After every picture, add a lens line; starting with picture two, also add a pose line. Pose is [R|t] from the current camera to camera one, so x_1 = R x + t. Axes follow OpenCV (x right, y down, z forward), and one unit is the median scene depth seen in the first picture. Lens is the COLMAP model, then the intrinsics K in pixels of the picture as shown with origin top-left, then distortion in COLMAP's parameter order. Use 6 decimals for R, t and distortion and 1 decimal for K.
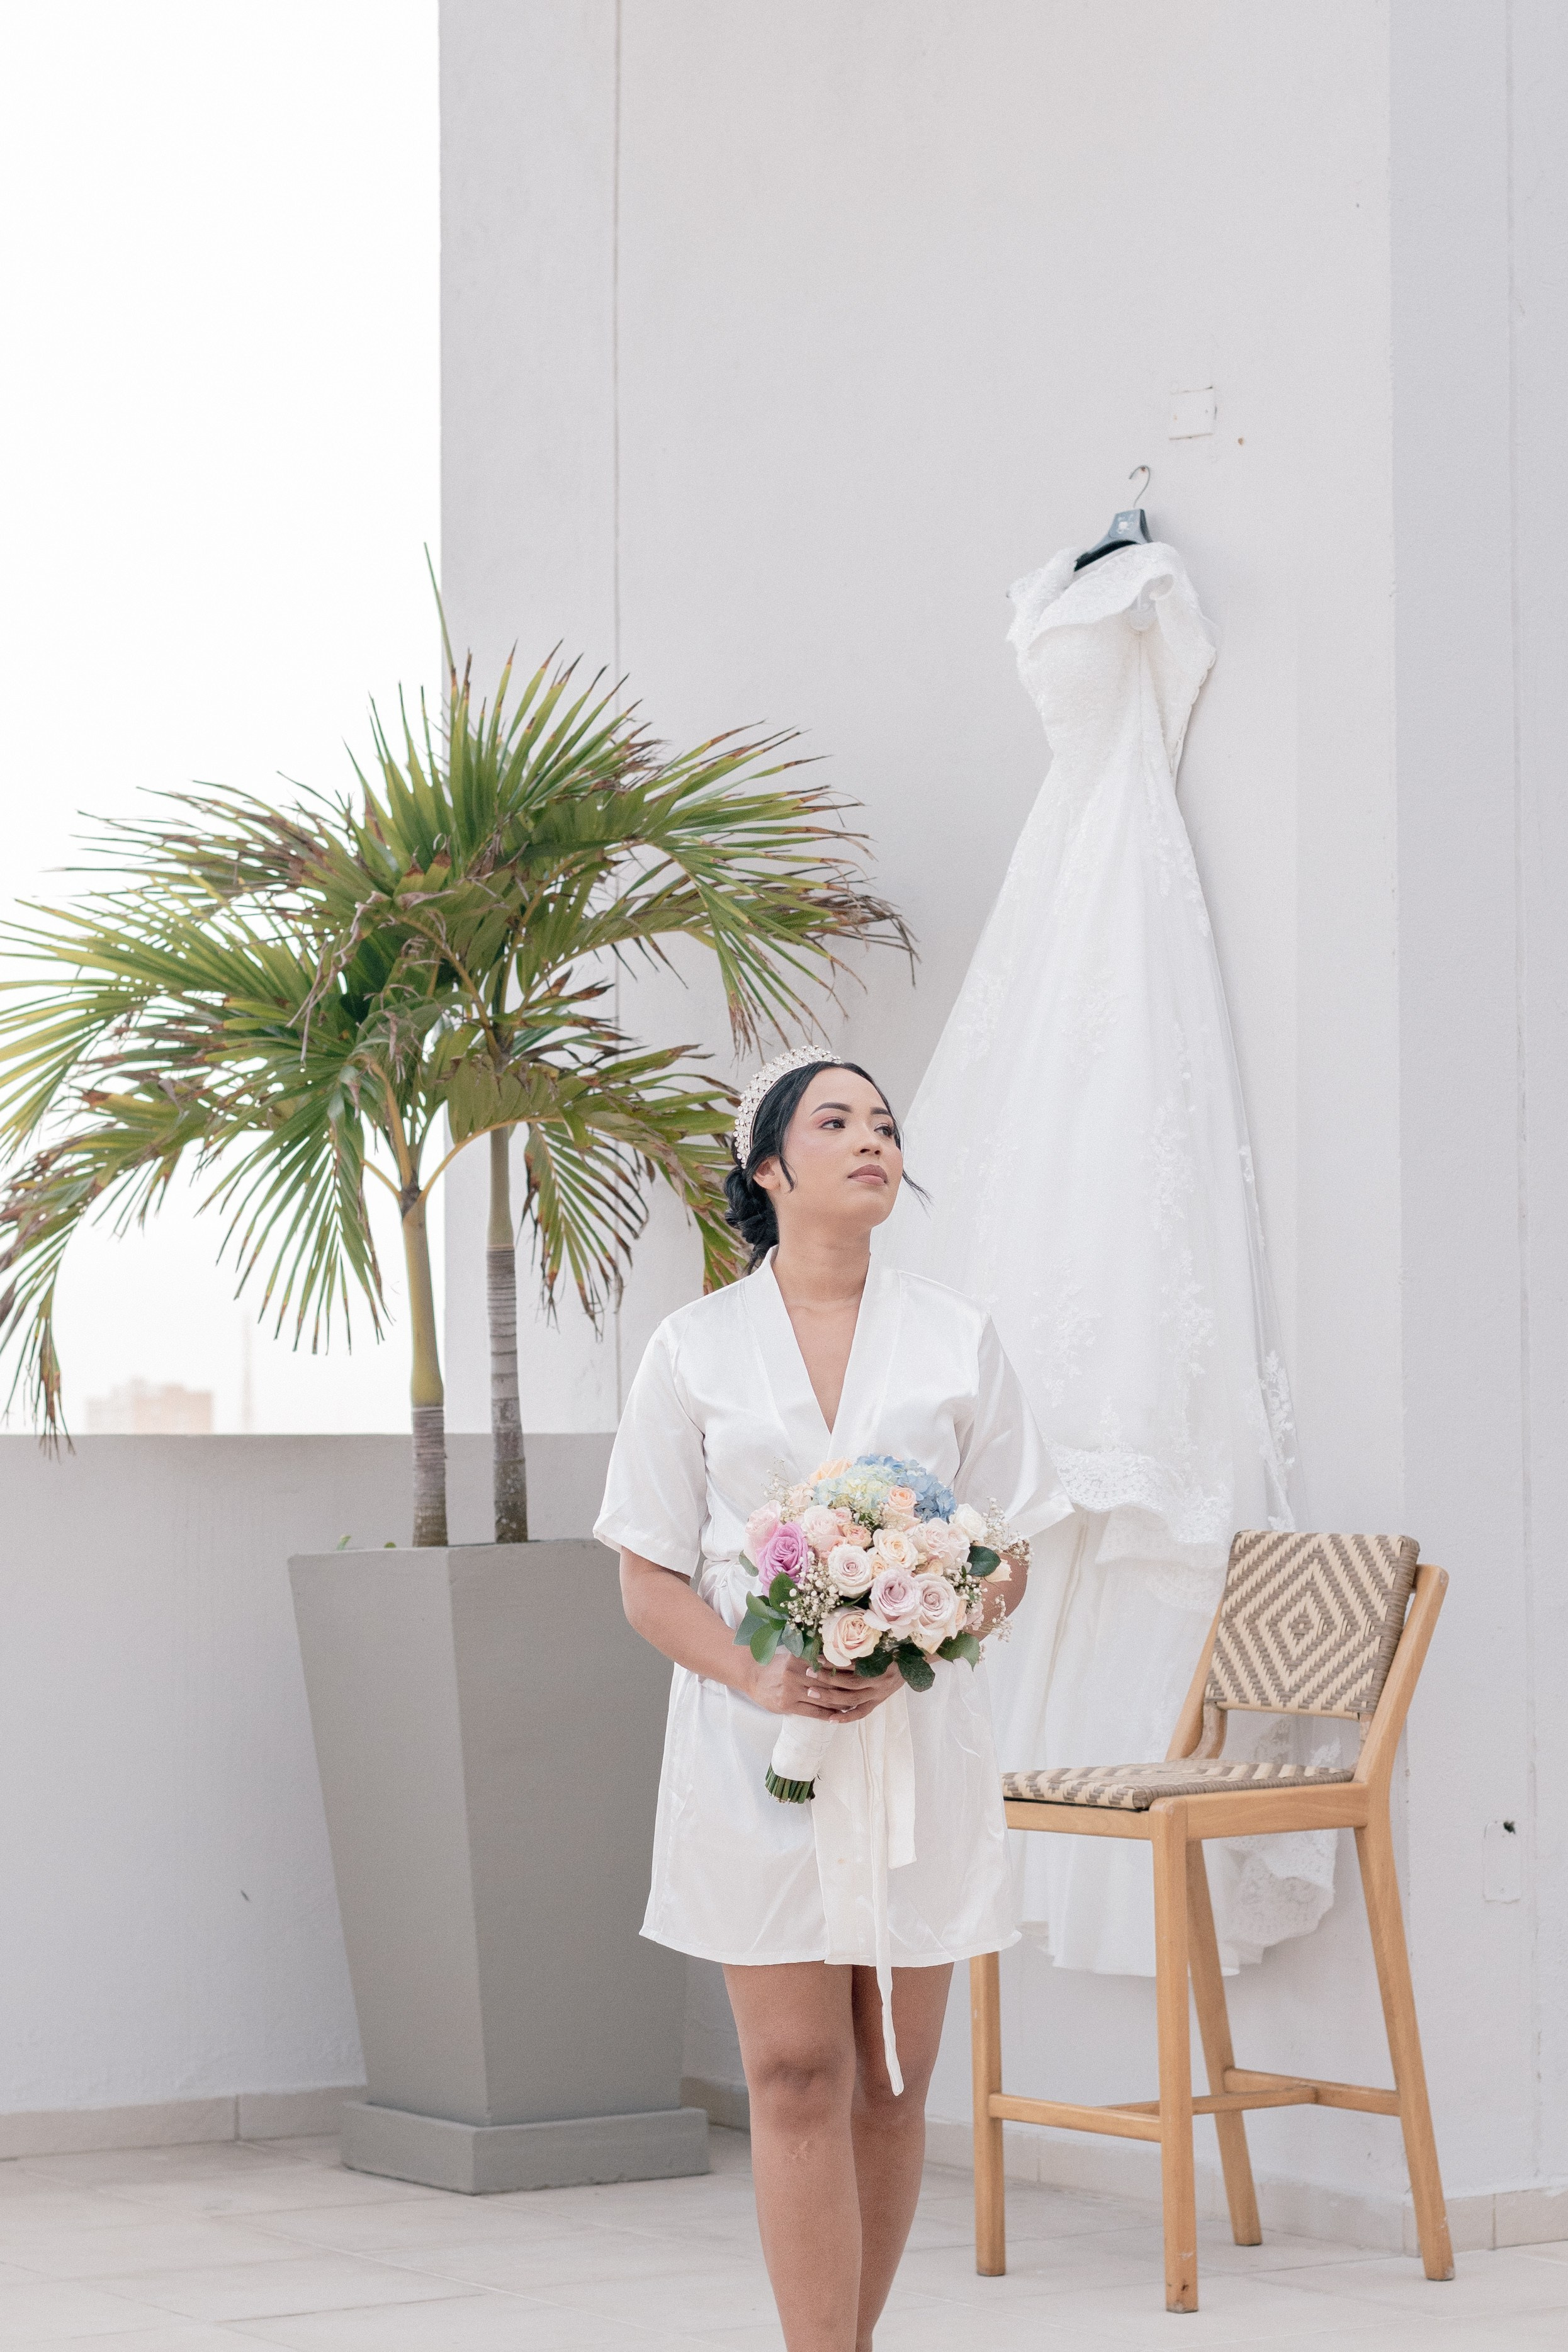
lens RADIAL K [[5429.3, 0, 784.0], [0, 5429.3, 1176.0], [0, 0, 1]] dist [0.067517, 0.316956]
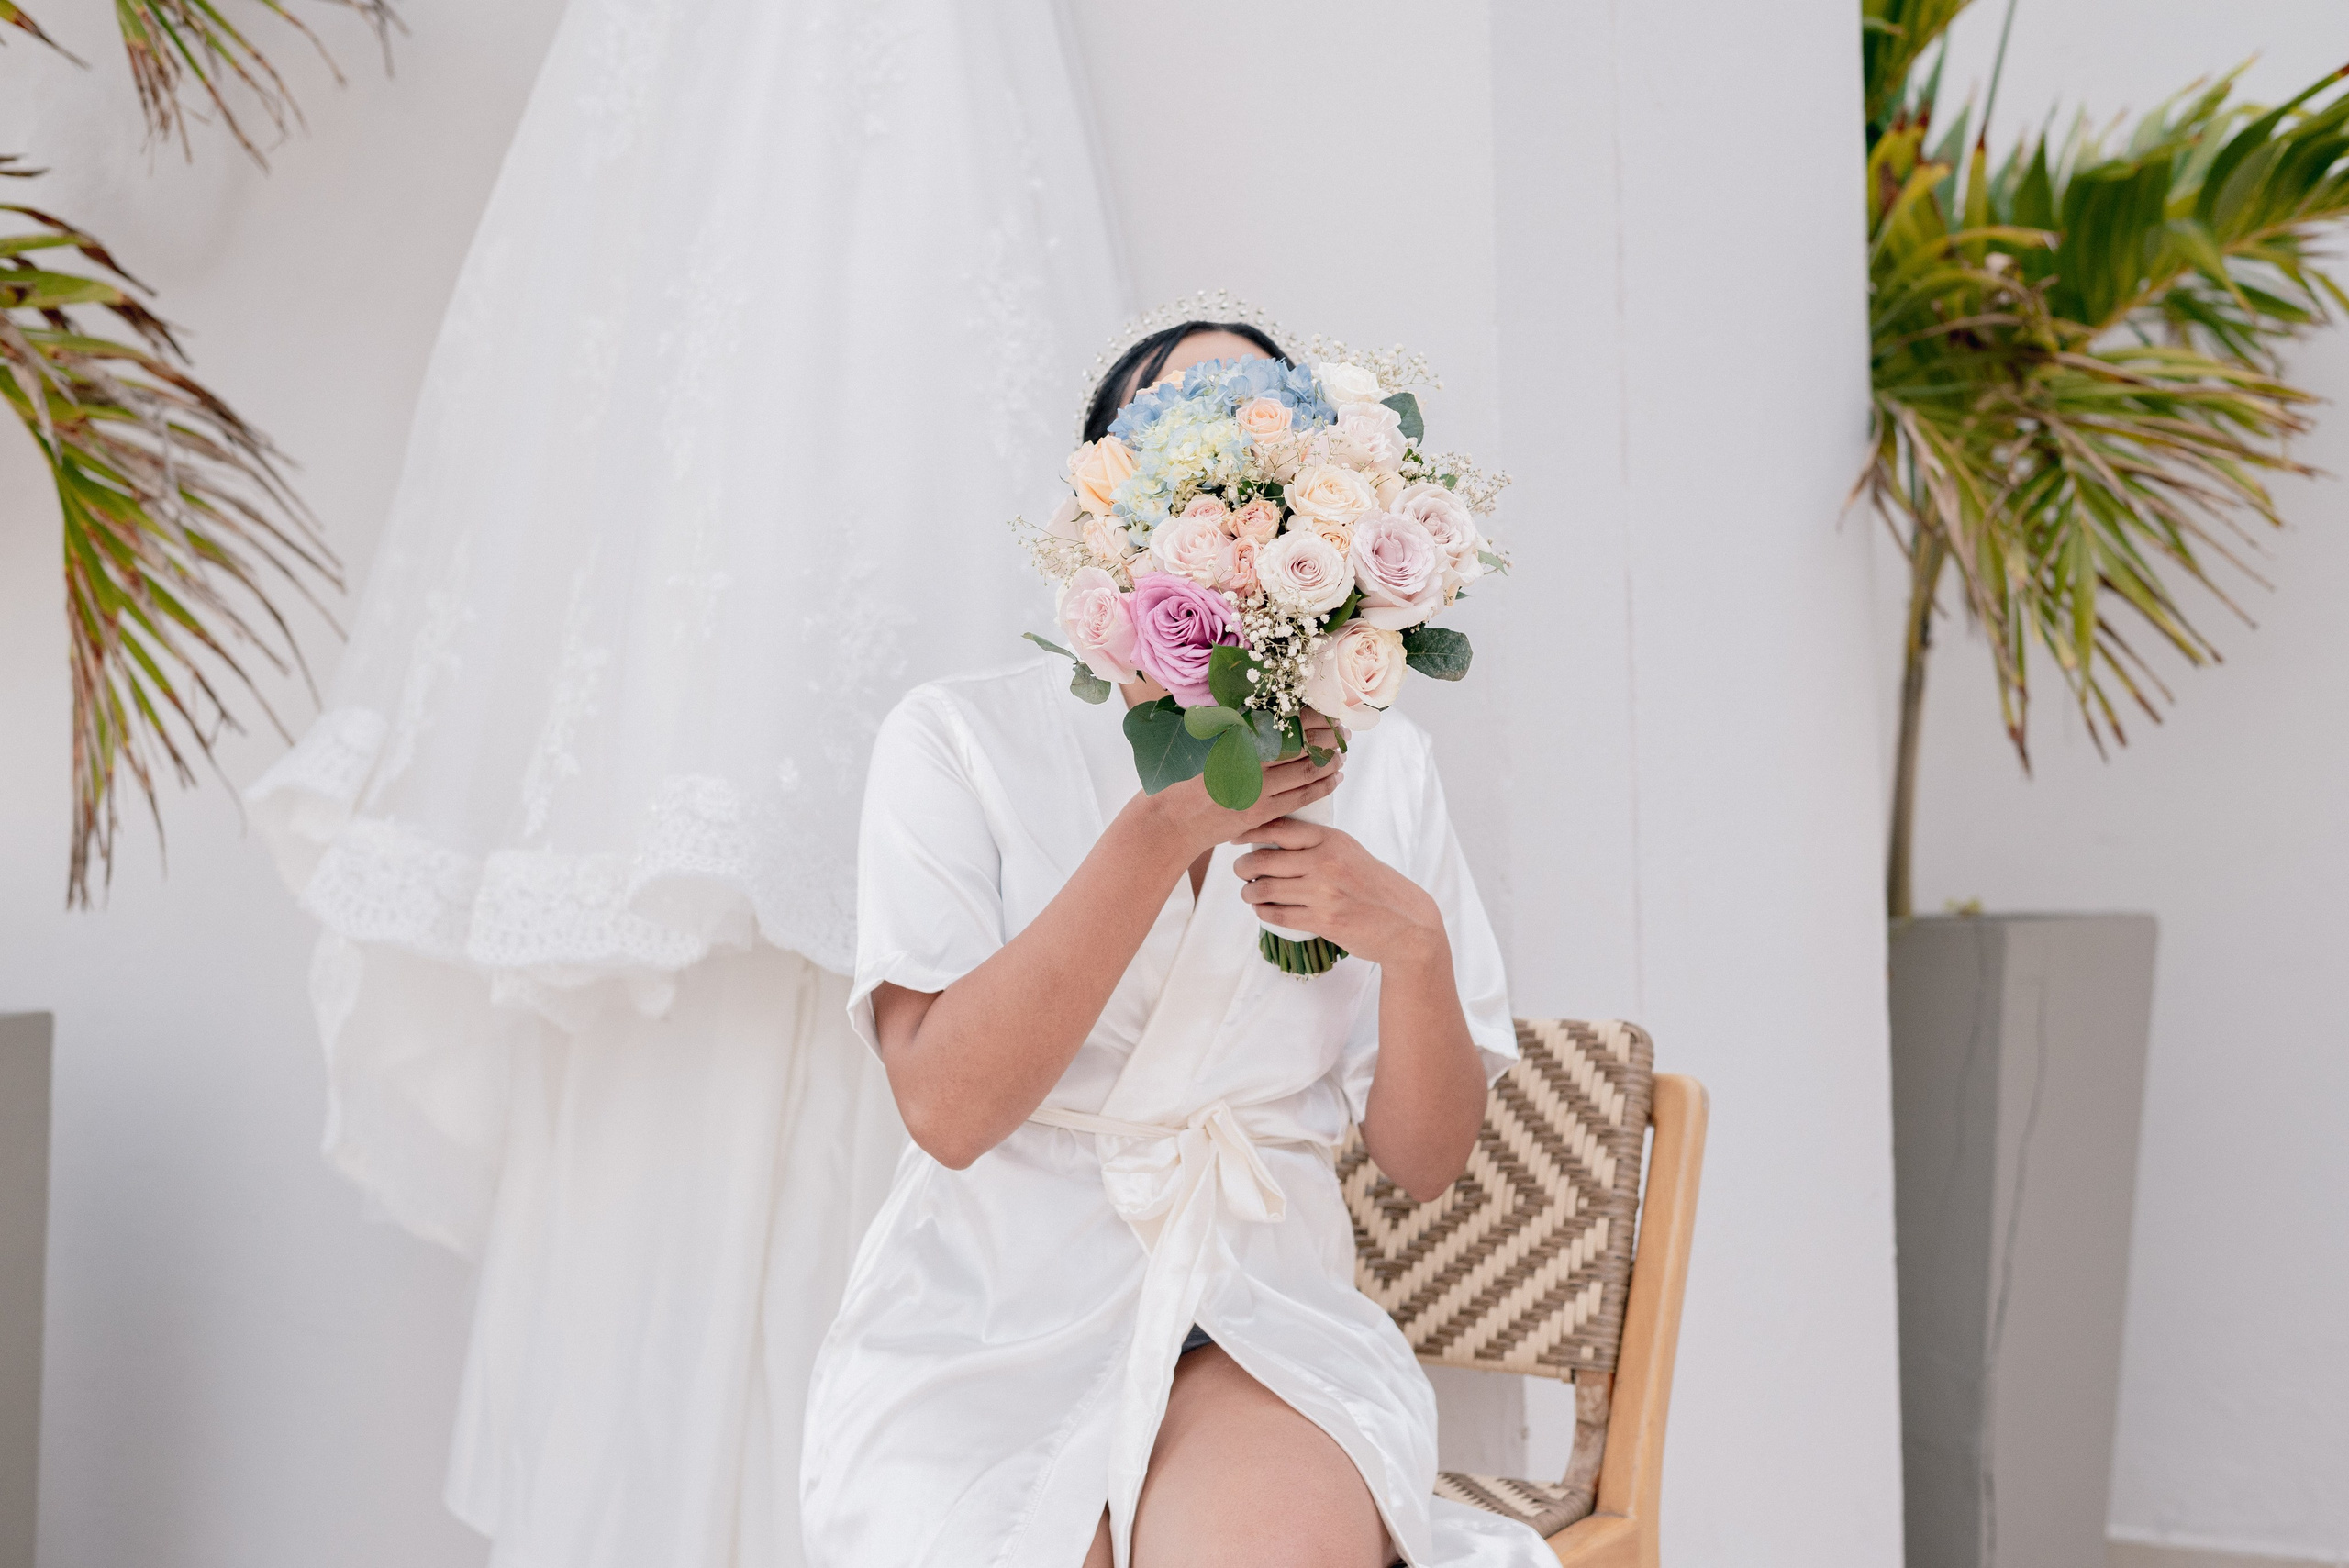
lens RADIAL K [[3353.6, 0, 1174.5], [0, 3353.6, 784.0], [0, 0, 1]] dist [0.004458, -0.037749]
pose [[0.905594, -0.020617, 0.423643, -0.059173], [-0.003172, 0.998461, 0.055373, 0.023676], [-0.424133, -0.051489, 0.904135, 0.680125]]
